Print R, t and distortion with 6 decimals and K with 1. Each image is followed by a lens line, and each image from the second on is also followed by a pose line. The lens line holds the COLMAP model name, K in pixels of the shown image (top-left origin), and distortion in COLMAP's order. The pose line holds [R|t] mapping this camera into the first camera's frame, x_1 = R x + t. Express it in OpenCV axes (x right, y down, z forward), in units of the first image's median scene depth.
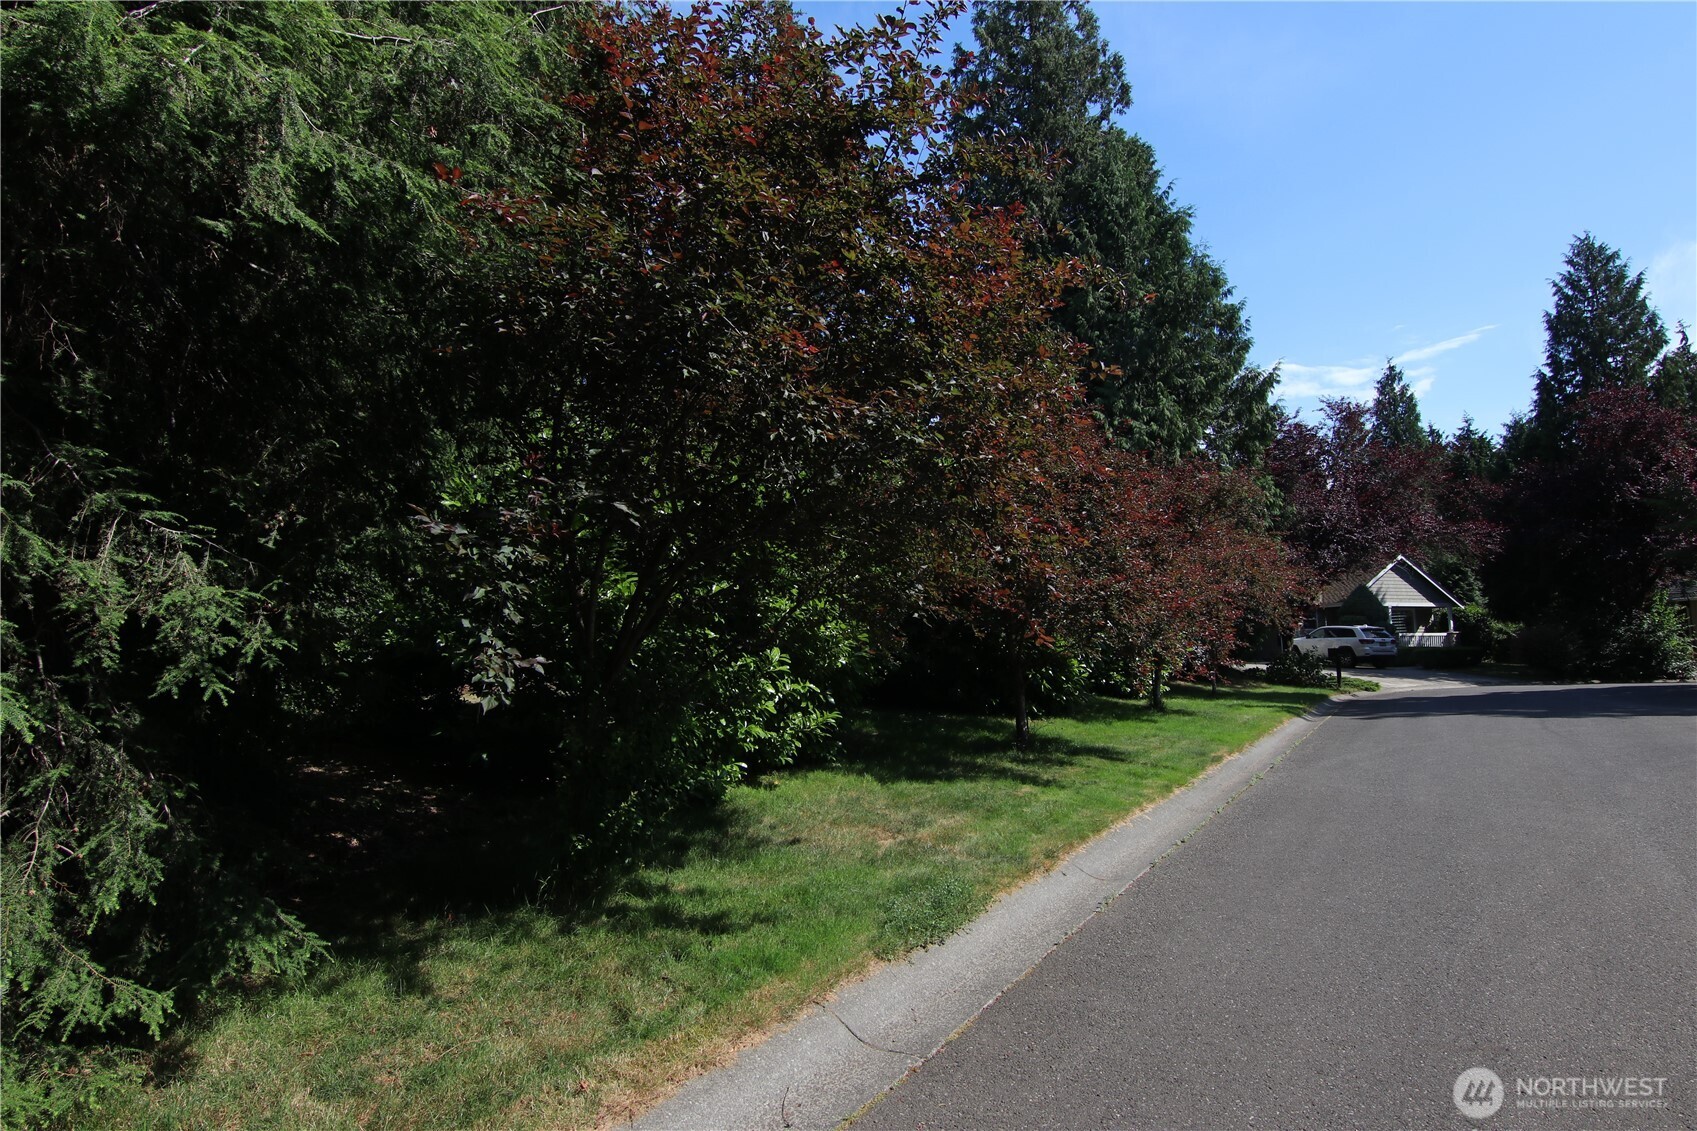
lens RADIAL K [[856.2, 0, 848.5], [0, 856.2, 565.5], [0, 0, 1]] dist [0.000119, -0.021187]
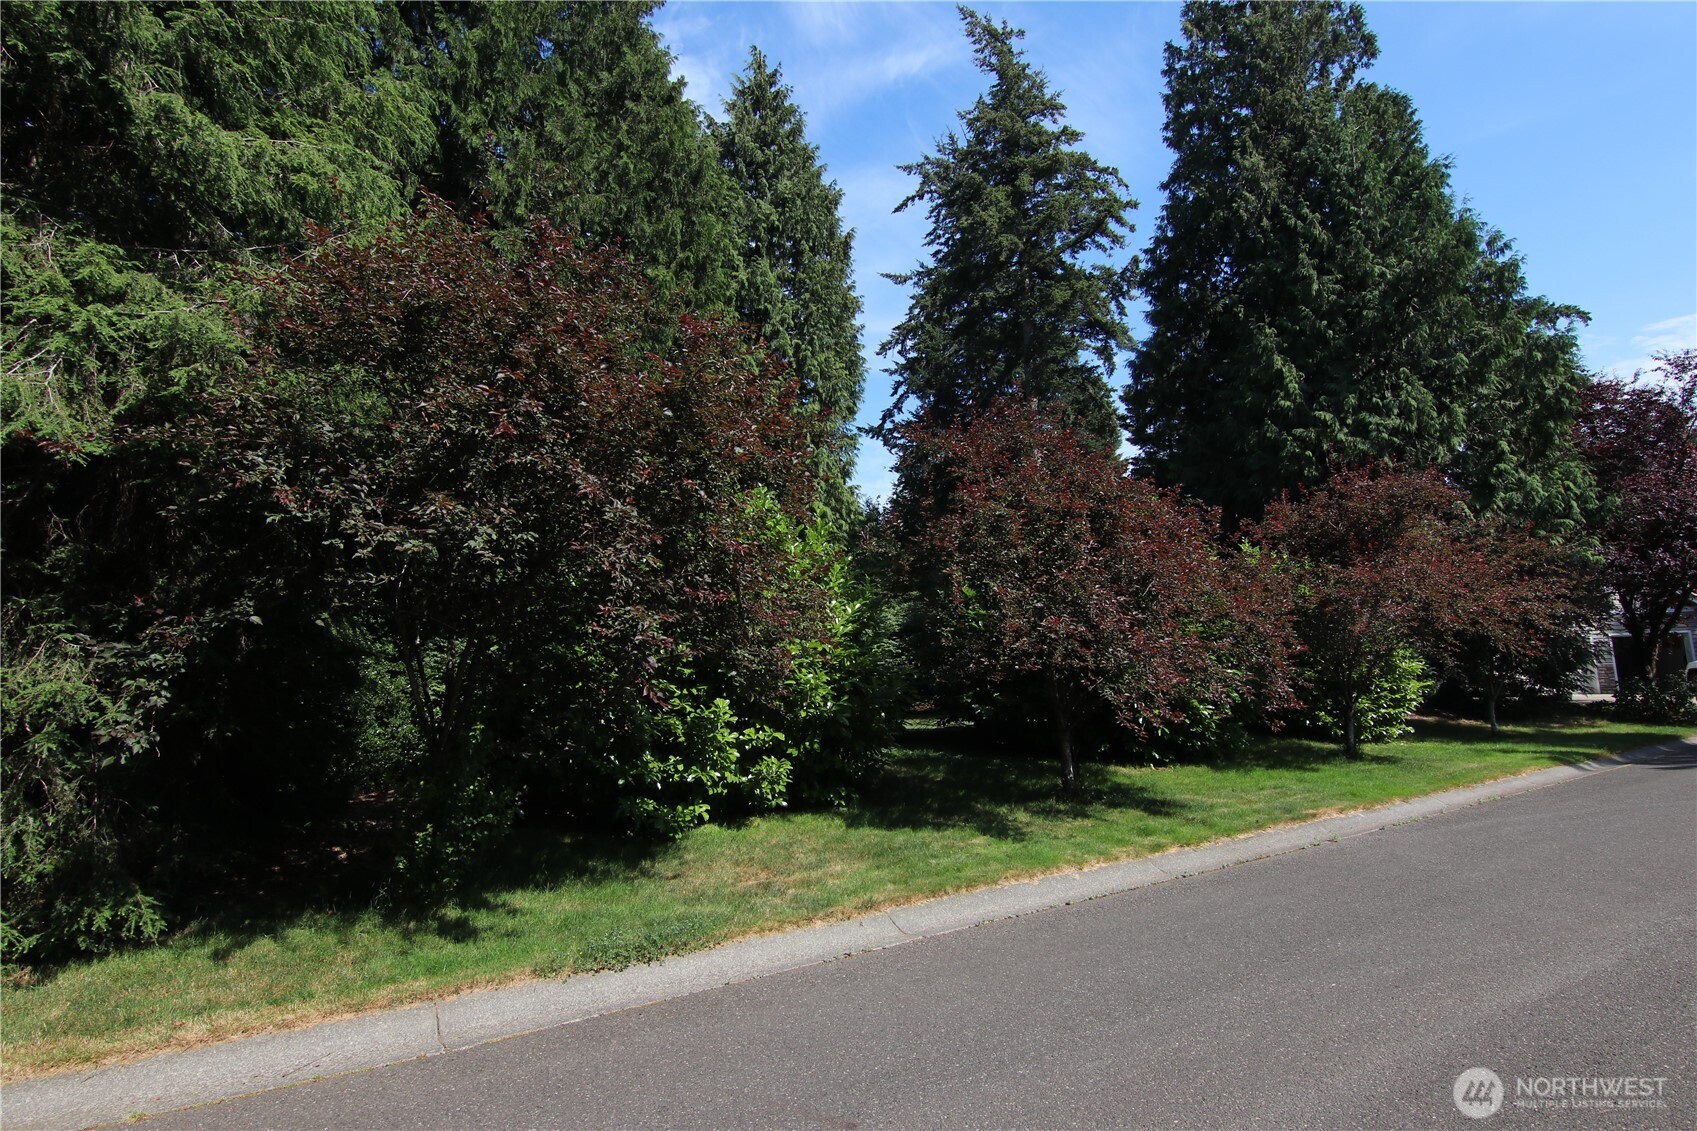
lens RADIAL K [[856.2, 0, 848.5], [0, 856.2, 565.5], [0, 0, 1]] dist [0.000119, -0.021187]
pose [[0.924330, -0.069809, -0.375155, 0.146733], [0.055024, 0.997233, -0.049994, -0.004896], [0.377607, 0.025568, 0.925613, 0.005905]]
